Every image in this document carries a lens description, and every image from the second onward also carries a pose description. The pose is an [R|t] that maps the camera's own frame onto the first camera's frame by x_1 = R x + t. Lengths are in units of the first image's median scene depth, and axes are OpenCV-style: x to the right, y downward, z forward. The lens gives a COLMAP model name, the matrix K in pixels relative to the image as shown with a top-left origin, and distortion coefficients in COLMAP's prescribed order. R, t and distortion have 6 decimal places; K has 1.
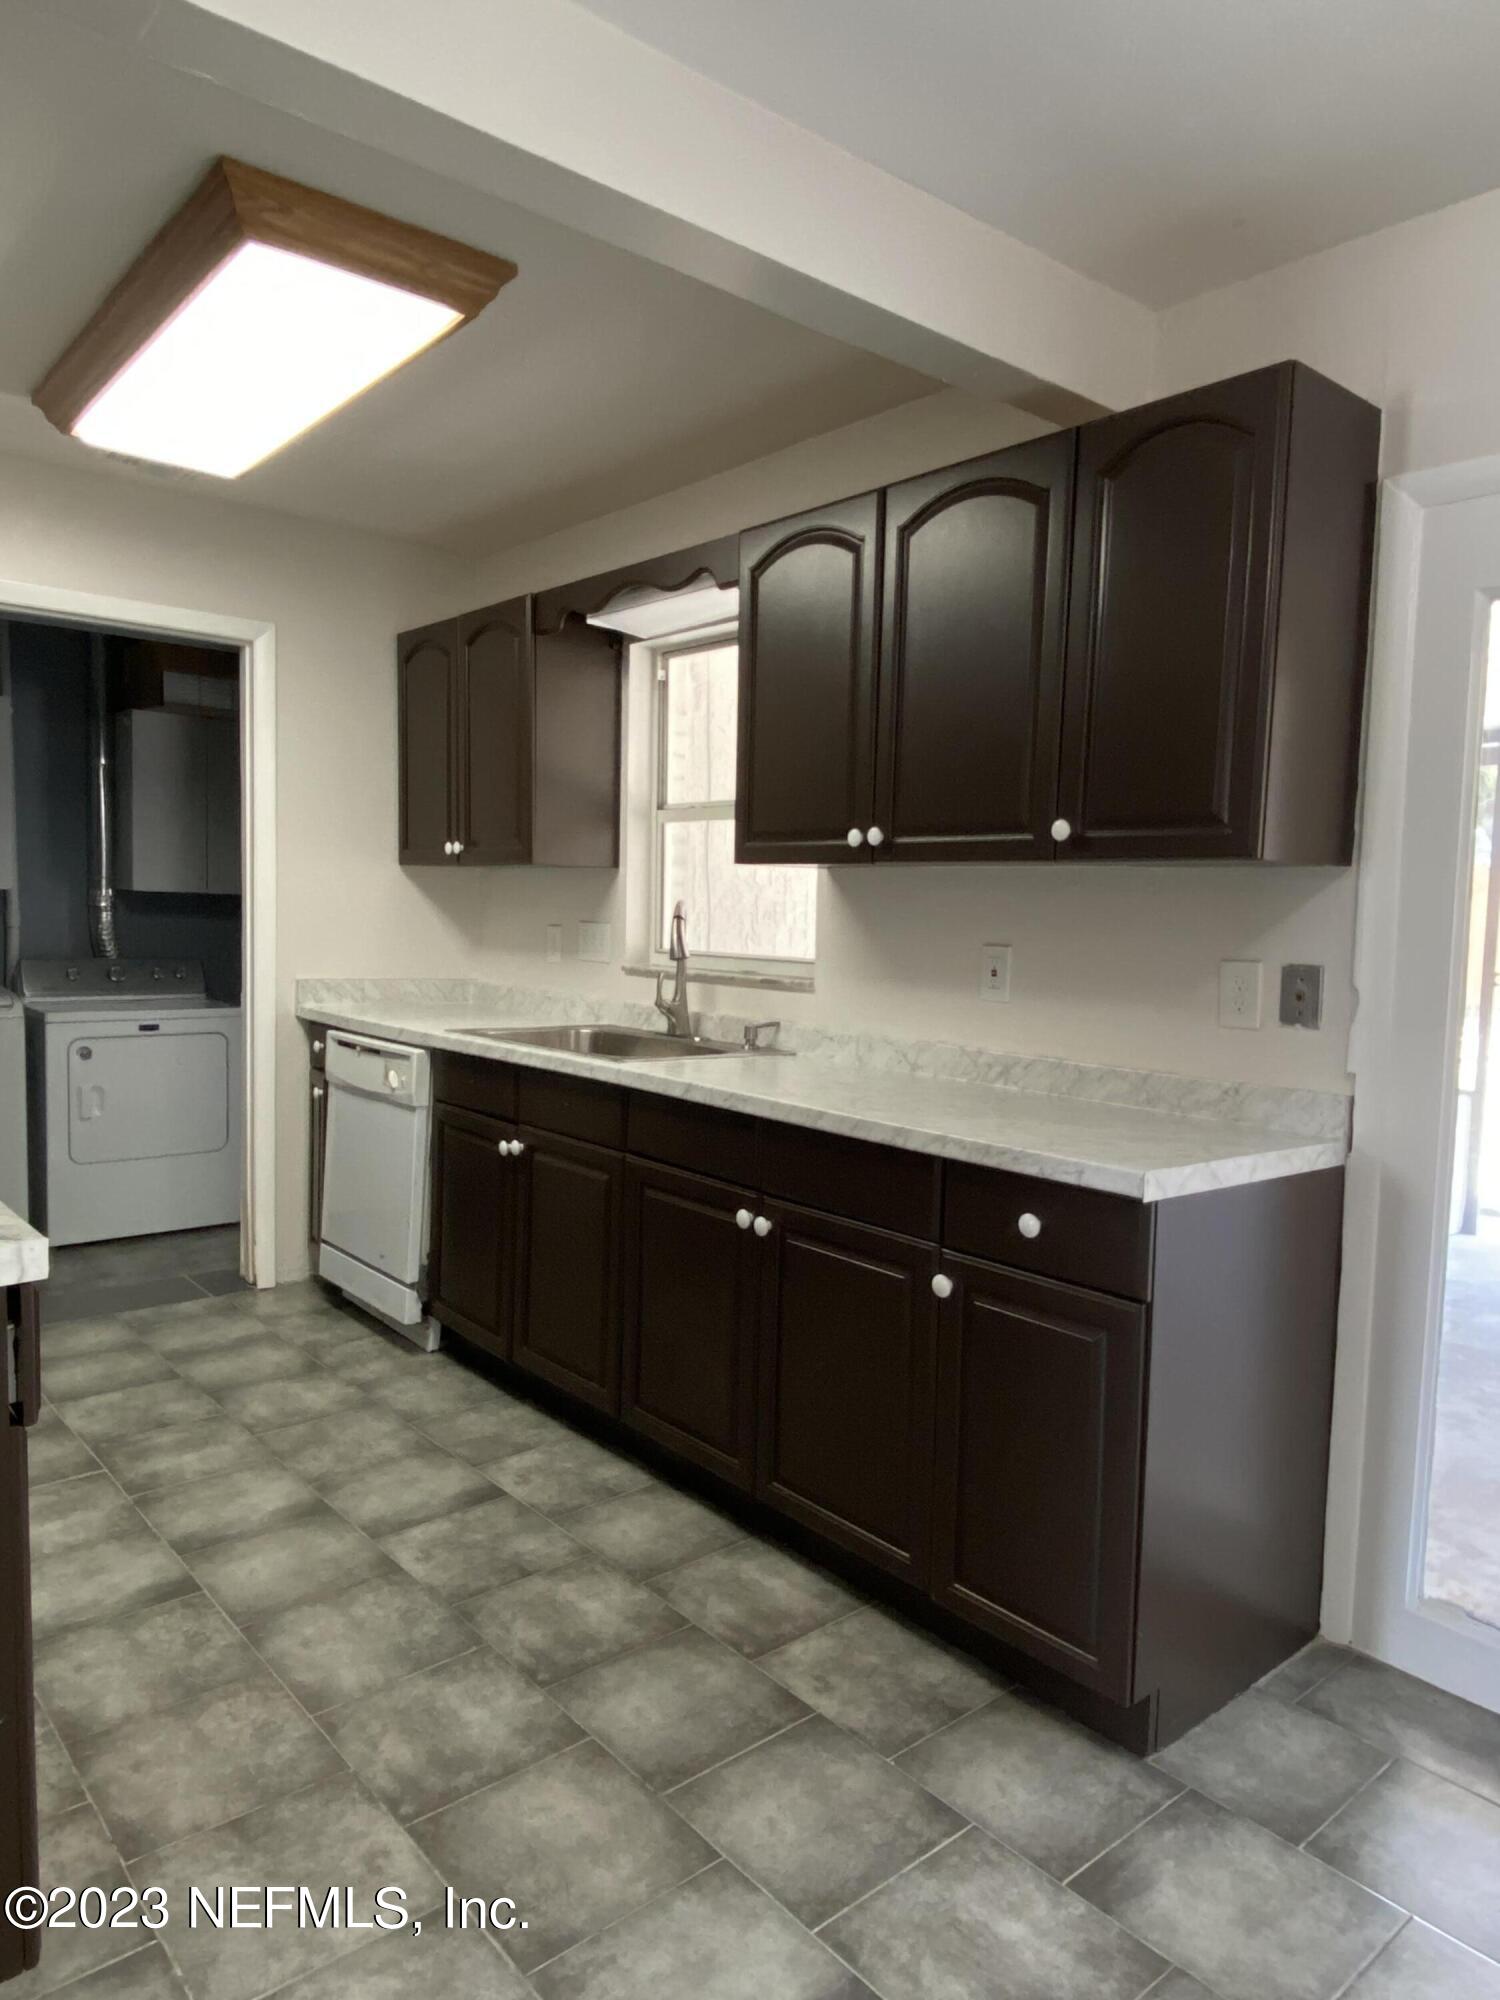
lens RADIAL K [[1300.8, 0, 750.3], [0, 1300.8, 994.5], [0, 0, 1]] dist [0.050426, -0.042776]
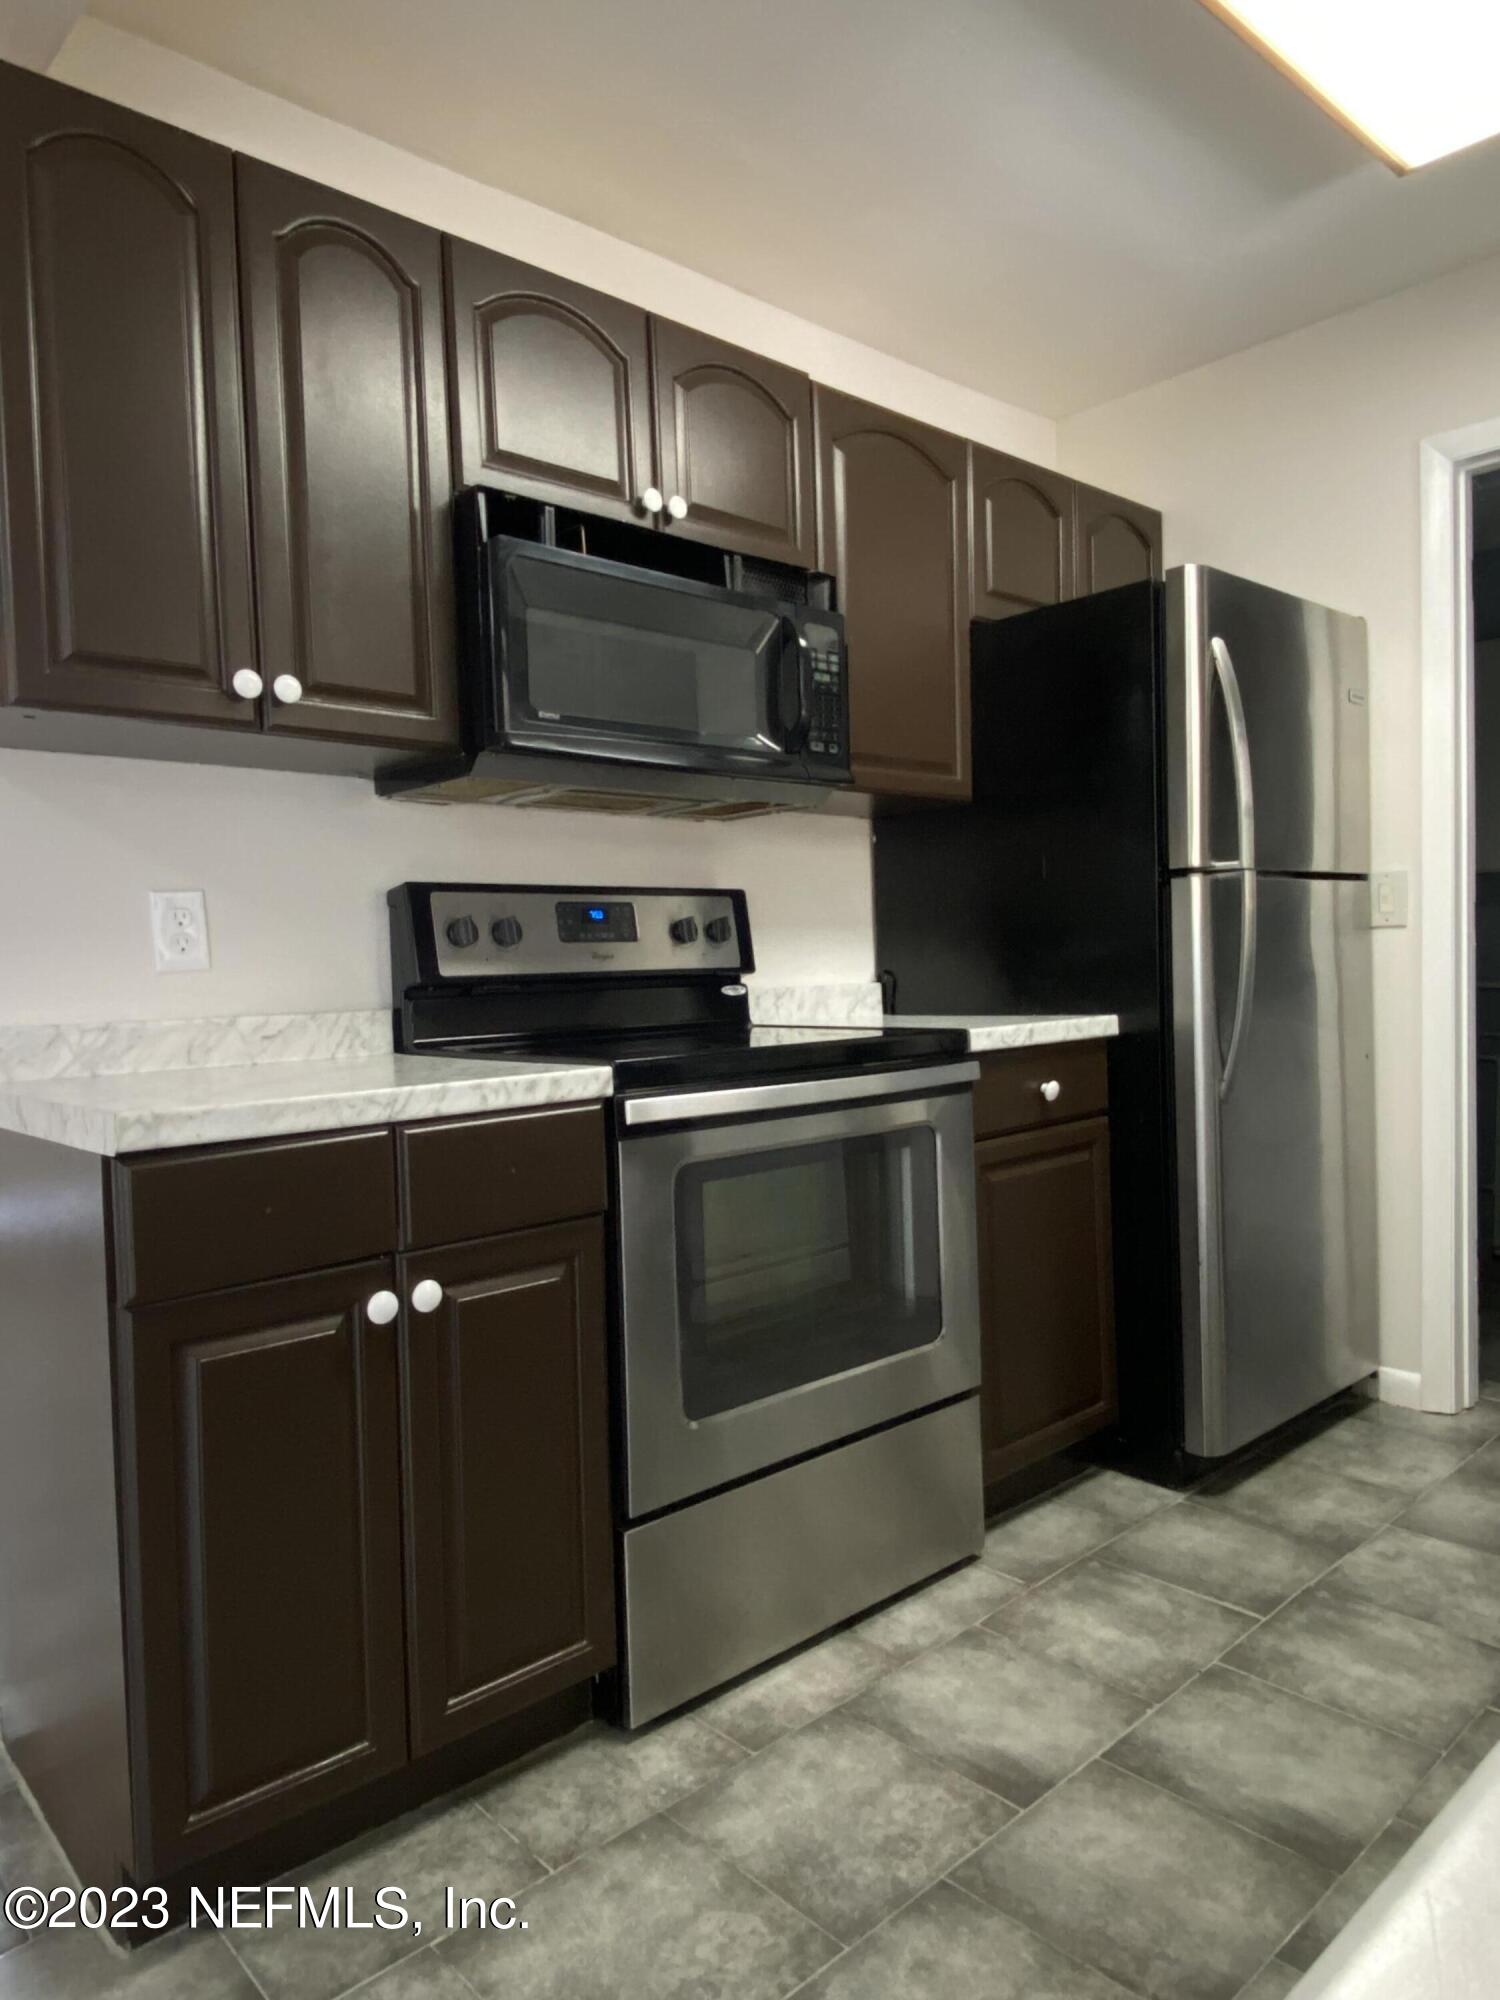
lens RADIAL K [[1300.8, 0, 744.1], [0, 1300.8, 992.6], [0, 0, 1]] dist [0.050426, -0.042776]
pose [[0.023254, -0.002558, -0.999726, 0.241013], [-0.039866, 0.999199, -0.003484, 0.048783], [0.998934, 0.039936, 0.023134, 0.809555]]
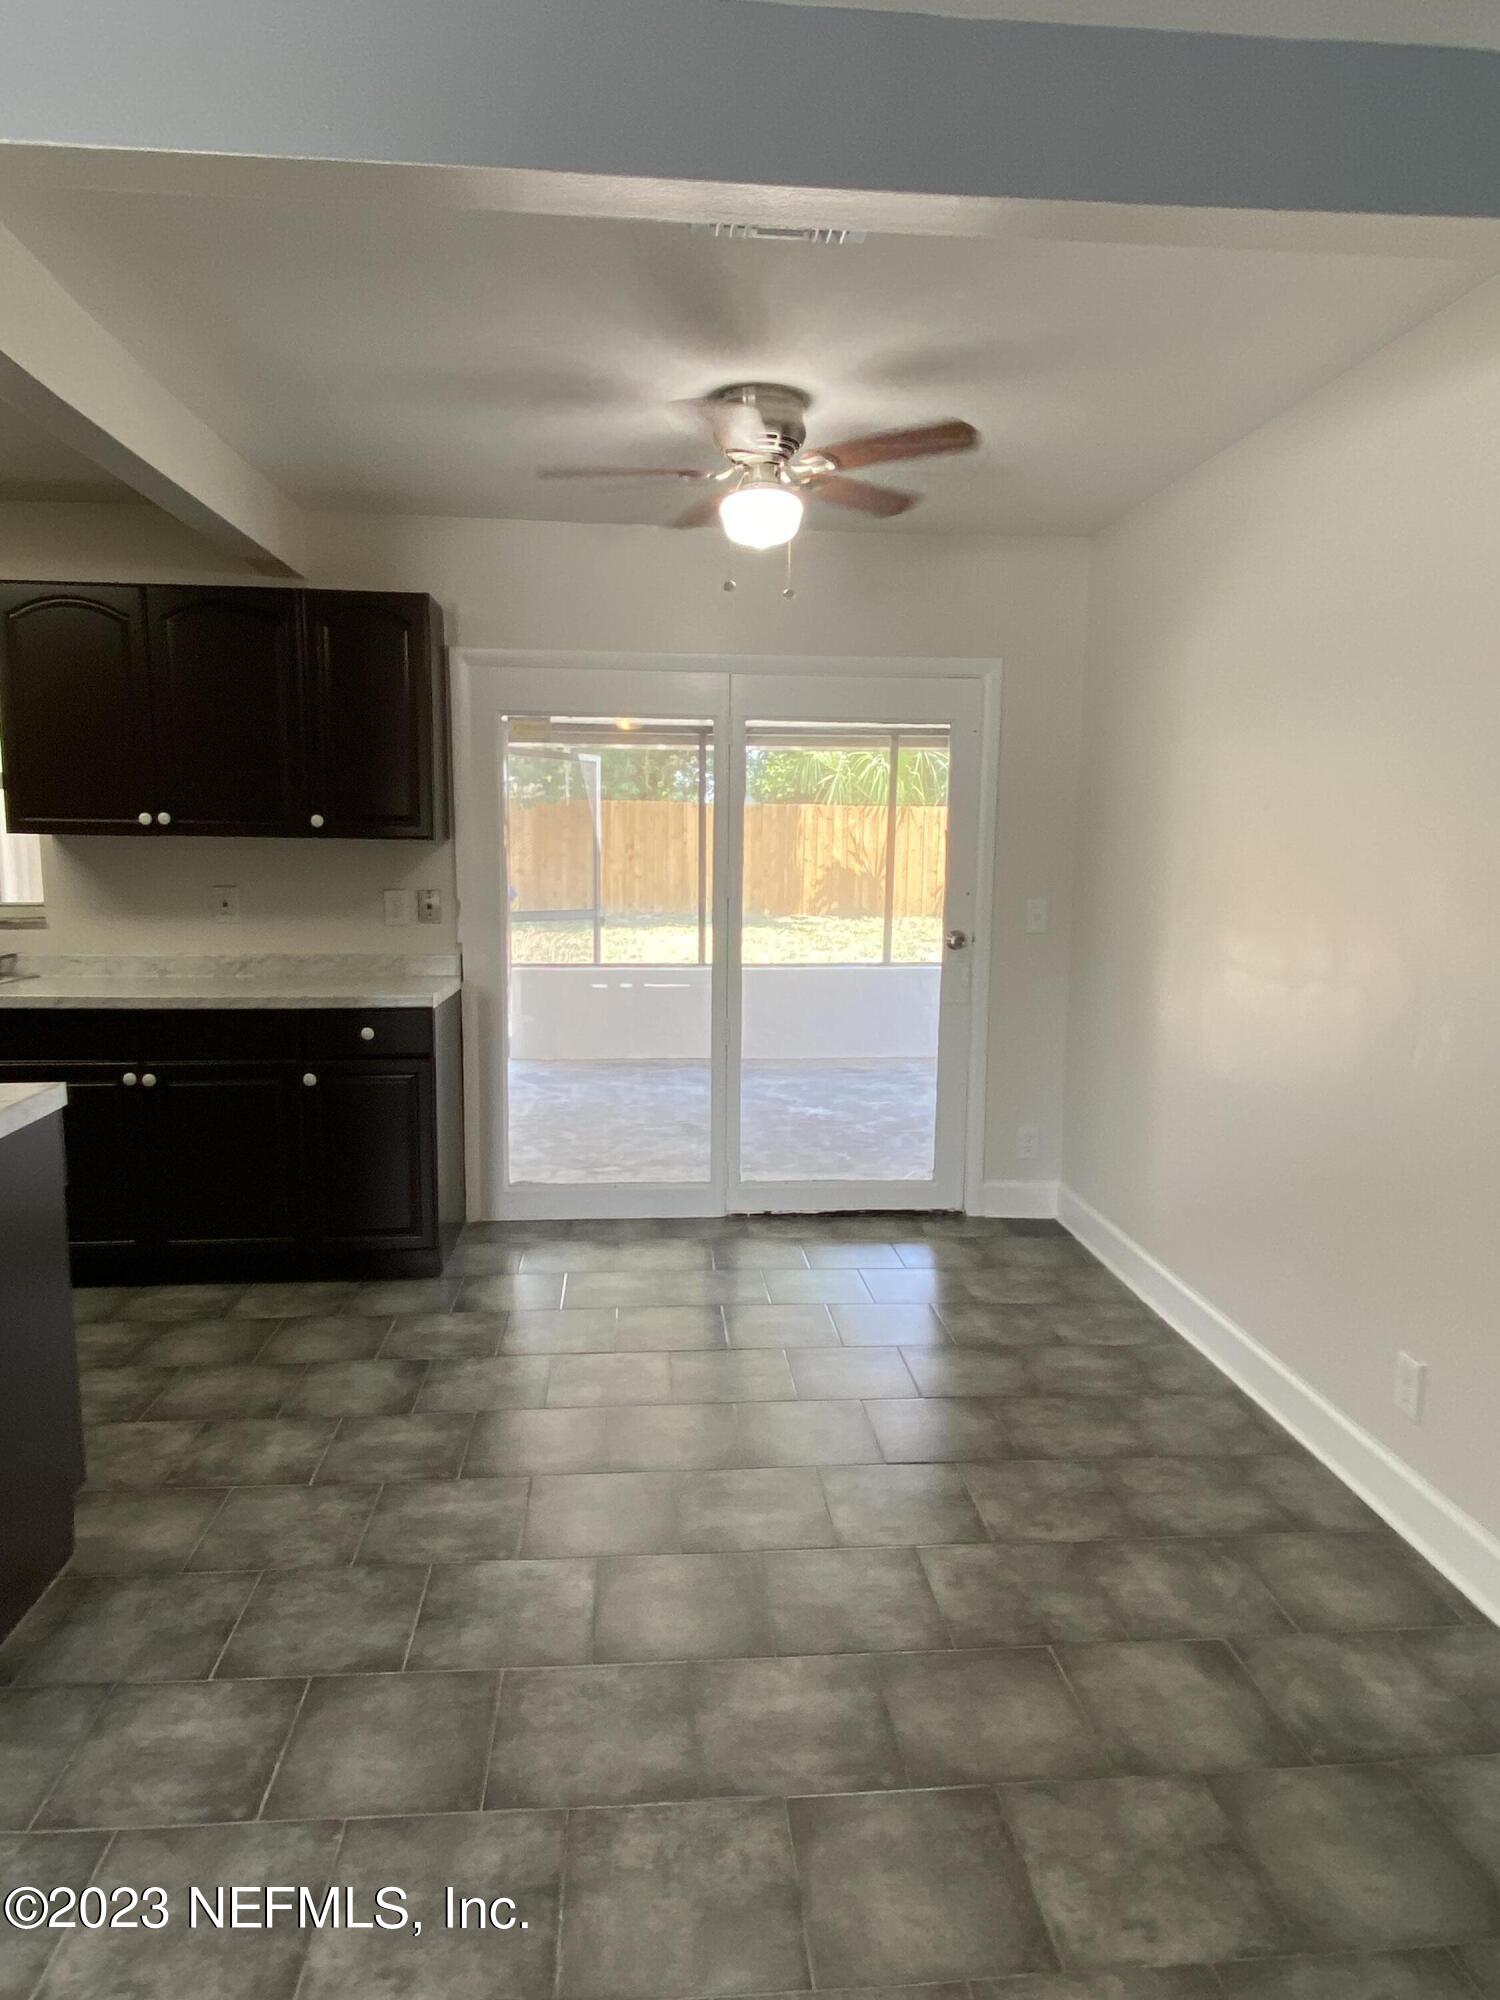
lens RADIAL K [[1216.4, 0, 754.2], [0, 1216.4, 997.6], [0, 0, 1]] dist [0.007181, 0.000894]
pose [[0.575392, -0.125931, 0.808125, -0.751511], [0.061943, 0.991947, 0.110473, -0.033071], [-0.815529, -0.013508, 0.578558, -0.423761]]
